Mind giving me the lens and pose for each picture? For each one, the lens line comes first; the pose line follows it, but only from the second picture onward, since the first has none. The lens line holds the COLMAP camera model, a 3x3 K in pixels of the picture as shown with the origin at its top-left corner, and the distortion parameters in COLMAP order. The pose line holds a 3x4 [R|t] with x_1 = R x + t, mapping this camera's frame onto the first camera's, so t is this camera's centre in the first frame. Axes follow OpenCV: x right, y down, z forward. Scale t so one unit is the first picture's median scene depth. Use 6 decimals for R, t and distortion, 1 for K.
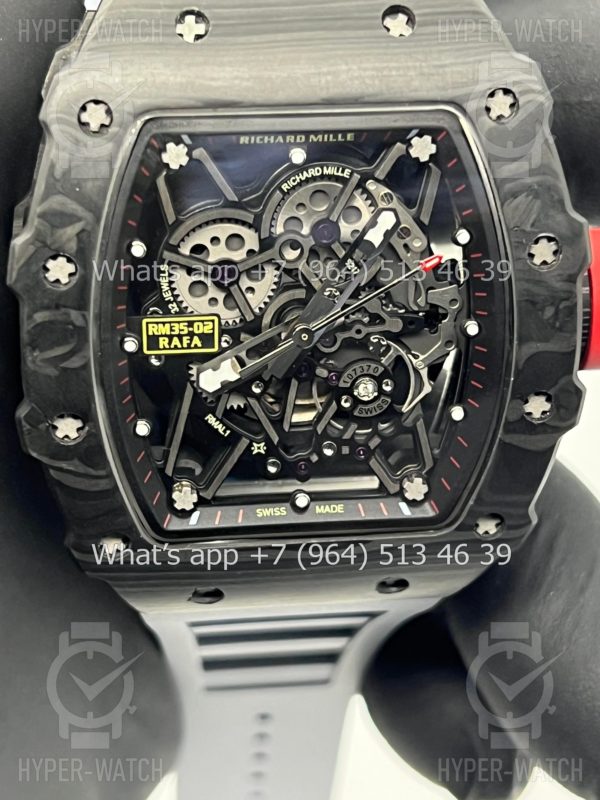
lens RADIAL K [[1953.9, 0, 301.1], [0, 1953.9, 400.4], [0, 0, 1]] dist [0.157828, 0.000000]
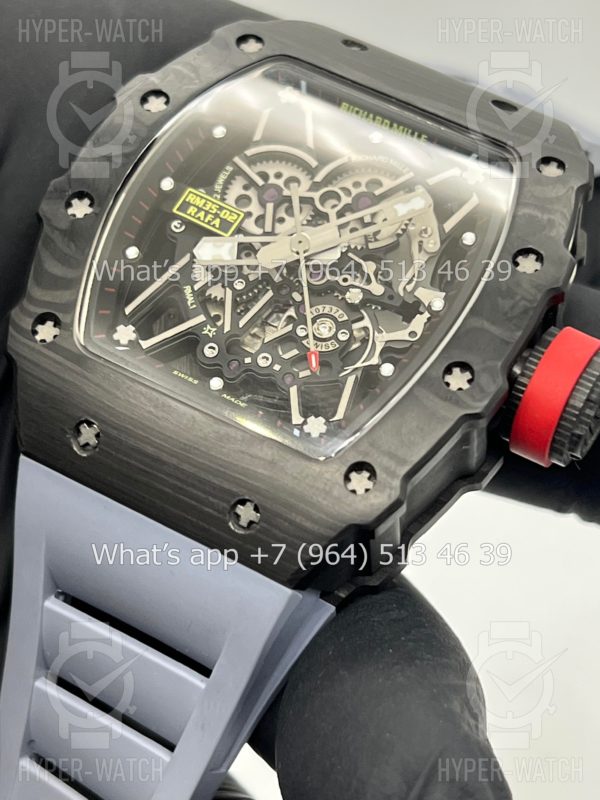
lens RADIAL K [[1953.9, 0, 298.5], [0, 1953.9, 398.2], [0, 0, 1]] dist [0.157828, 0.000000]
pose [[0.849931, 0.352379, -0.391722, 0.464560], [-0.526819, 0.555745, -0.643125, 0.727664], [-0.008926, 0.752978, 0.657985, 0.335916]]
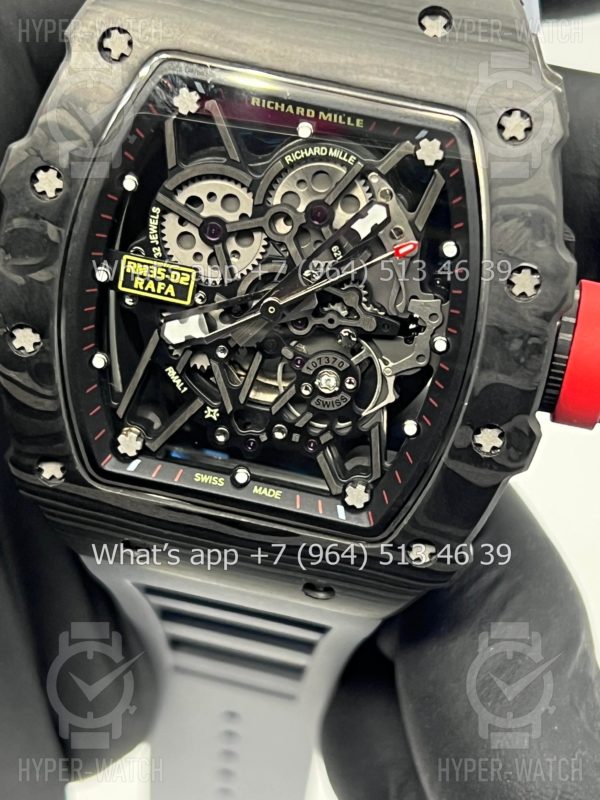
lens RADIAL K [[1953.9, 0, 298.0], [0, 1953.9, 400.9], [0, 0, 1]] dist [0.157828, 0.000000]
pose [[0.952334, 0.245761, -0.180723, 0.205071], [-0.257166, 0.965442, -0.042276, 0.050732], [0.164088, 0.086736, 0.982625, 0.027926]]
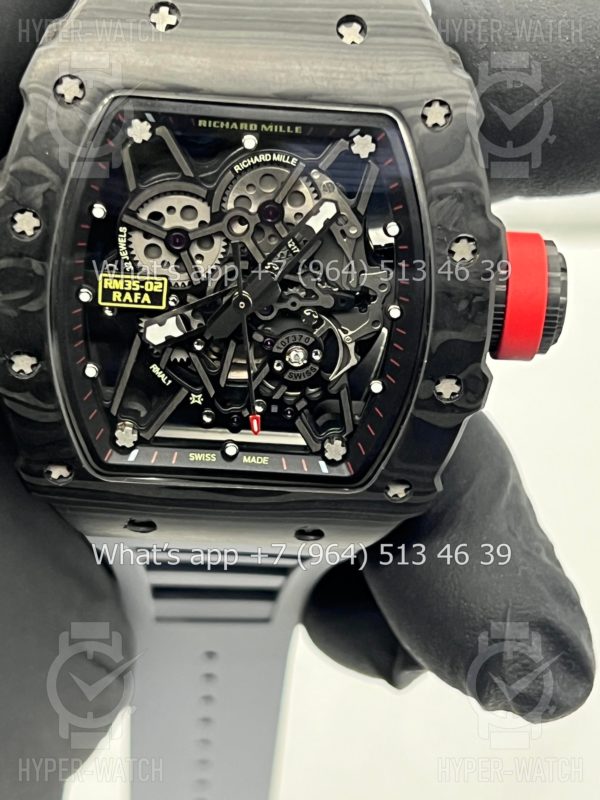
lens RADIAL K [[1953.9, 0, 307.6], [0, 1953.9, 398.7], [0, 0, 1]] dist [0.157828, 0.000000]
pose [[0.993477, 0.104627, -0.045353, 0.094452], [-0.103081, 0.994050, 0.035184, -0.022040], [0.048764, -0.030280, 0.998351, -0.110256]]
